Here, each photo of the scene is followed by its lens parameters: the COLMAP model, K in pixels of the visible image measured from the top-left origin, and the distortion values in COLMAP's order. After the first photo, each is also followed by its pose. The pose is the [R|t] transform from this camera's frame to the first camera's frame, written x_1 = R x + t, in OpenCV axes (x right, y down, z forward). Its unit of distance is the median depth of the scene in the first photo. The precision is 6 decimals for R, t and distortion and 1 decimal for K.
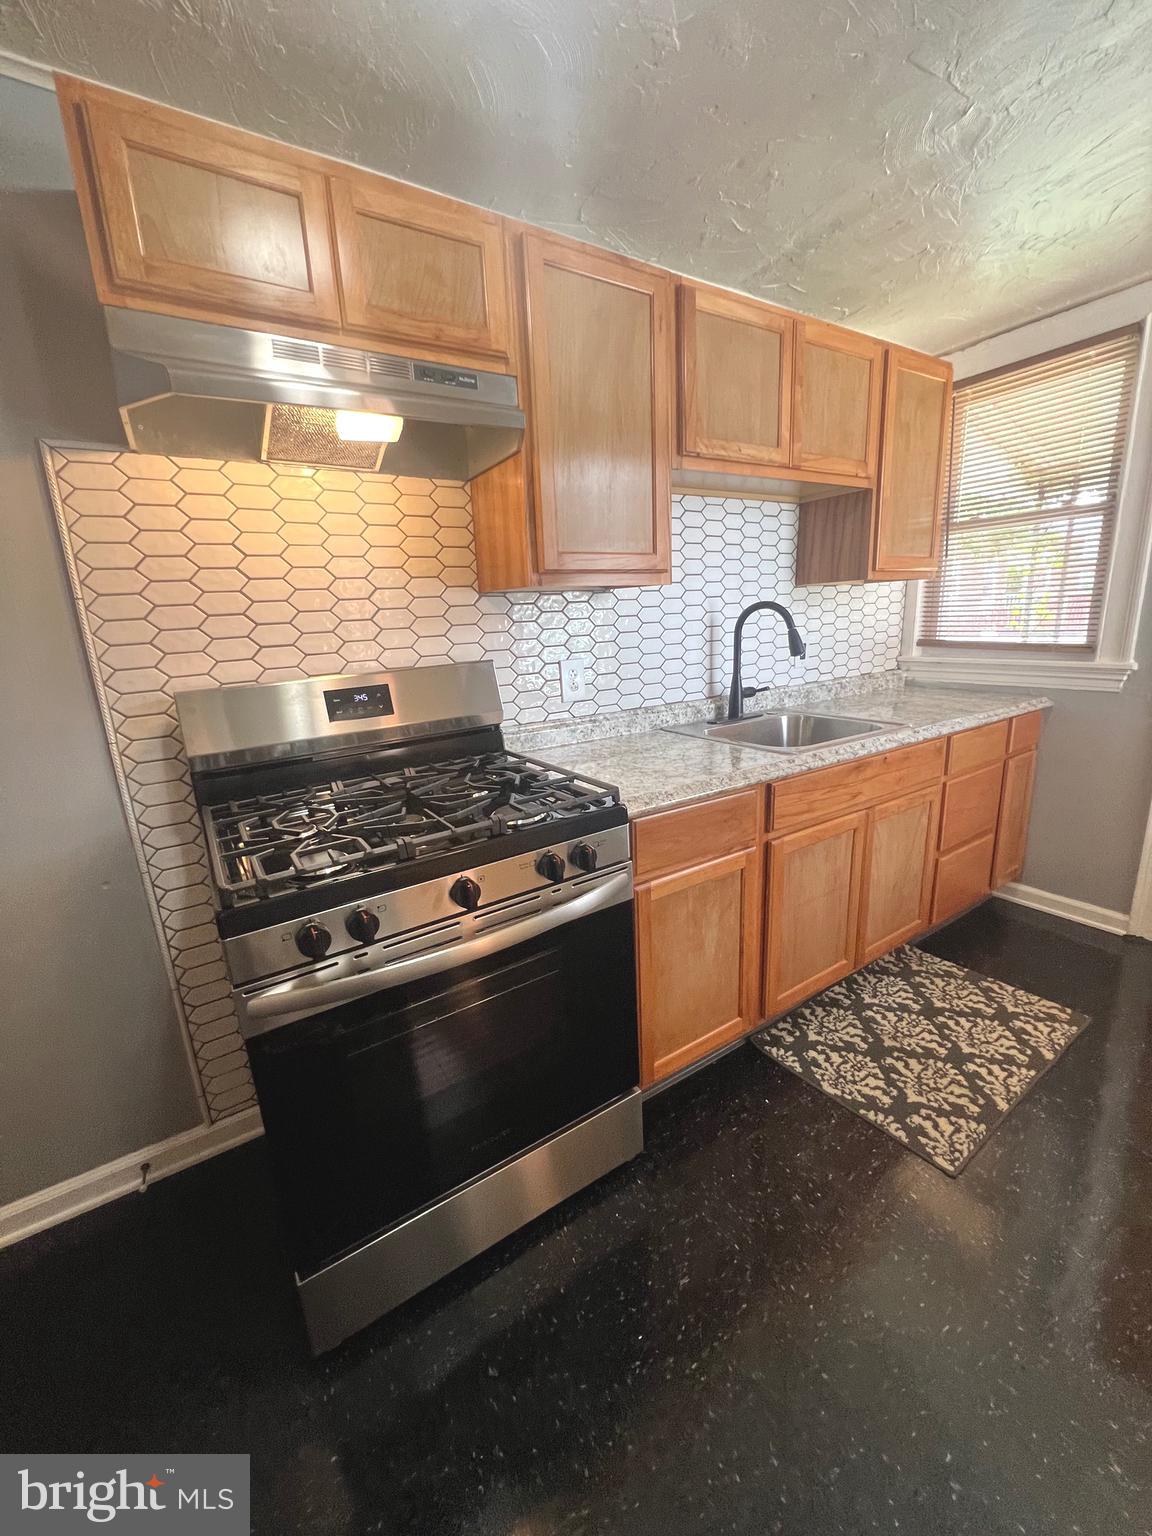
lens RADIAL K [[618.8, 0, 574.3], [0, 618.8, 766.2], [0, 0, 1]] dist [-0.003632, 0.001343]
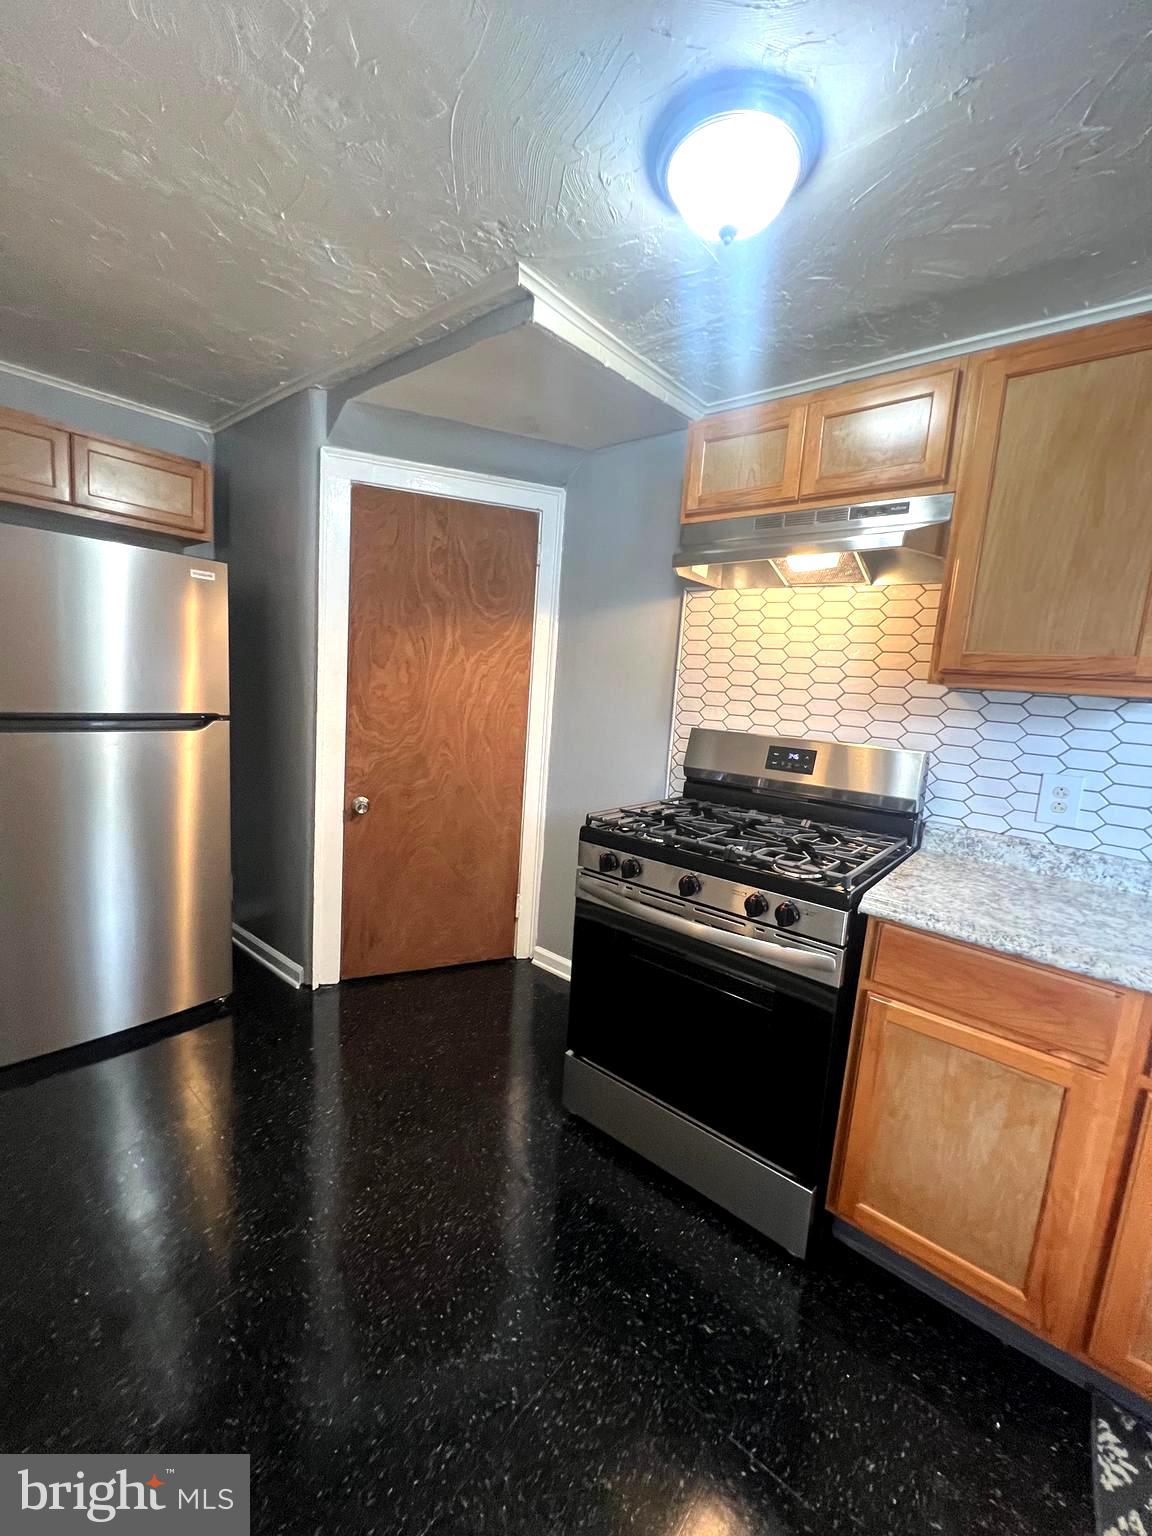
lens RADIAL K [[618.8, 0, 579.8], [0, 618.8, 765.3], [0, 0, 1]] dist [-0.003632, 0.001343]
pose [[0.288607, 0.201546, -0.935994, 0.681062], [-0.307902, 0.945201, 0.108589, -0.088486], [0.906588, 0.256855, 0.334848, 0.153504]]
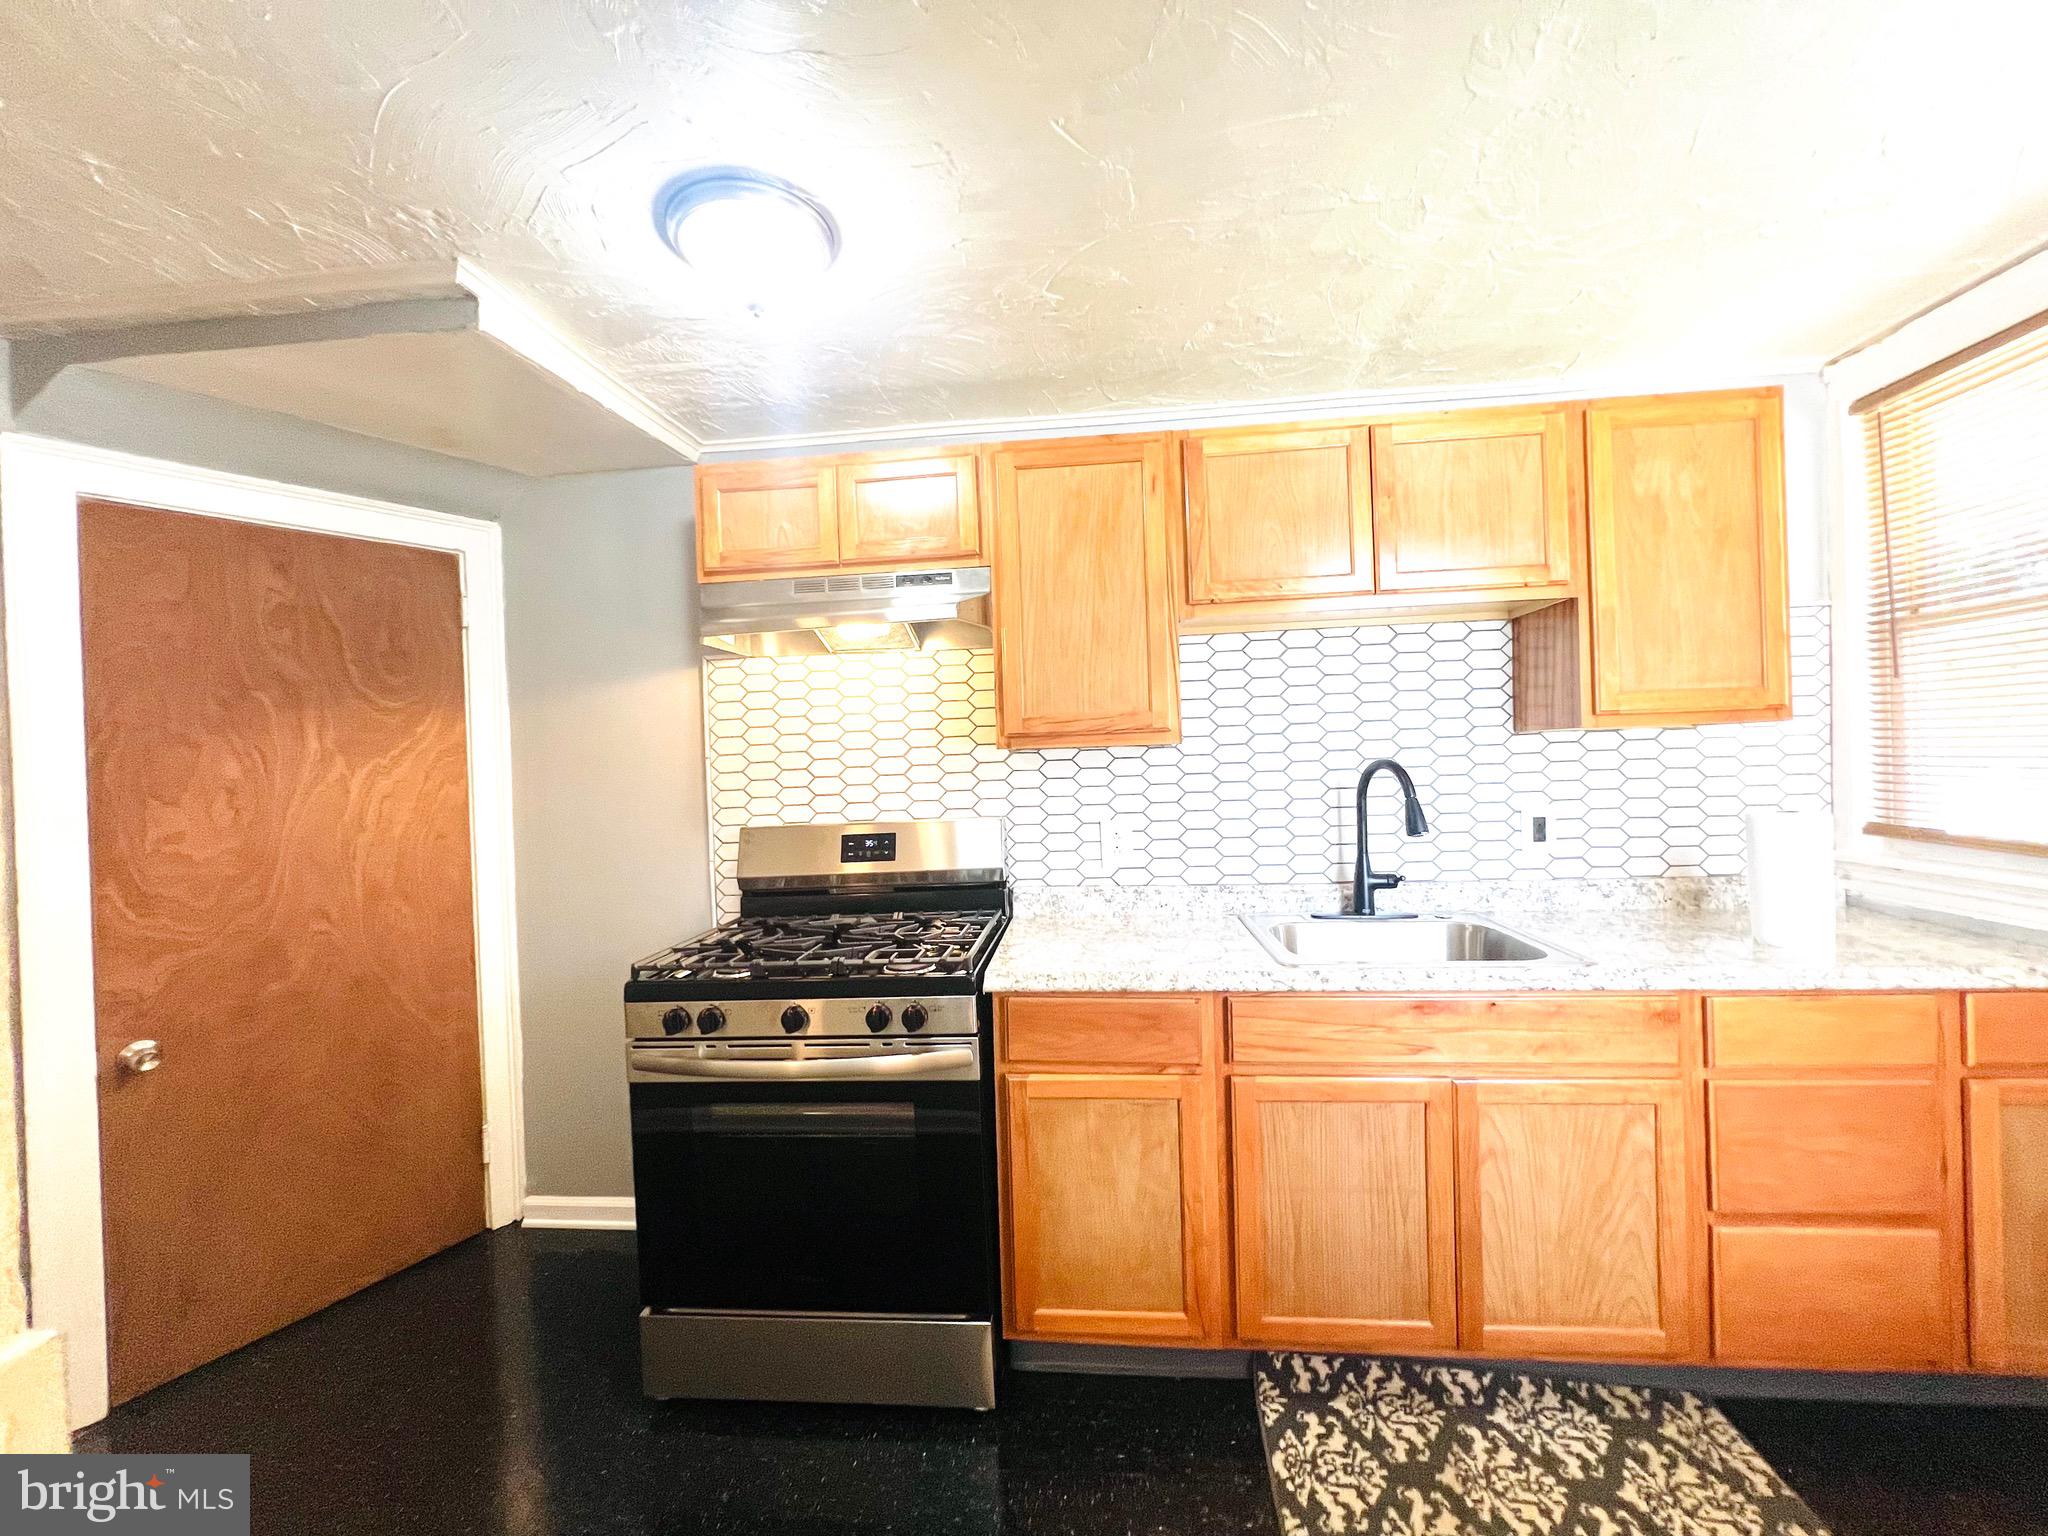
lens RADIAL K [[825.1, 0, 1018.2], [0, 825.1, 762.8], [0, 0, 1]] dist [-0.003632, 0.001343]
pose [[0.780166, 0.024570, -0.625090, 0.736431], [-0.150028, 0.977416, -0.148829, -0.065083], [0.607316, 0.209892, 0.766233, -0.017671]]
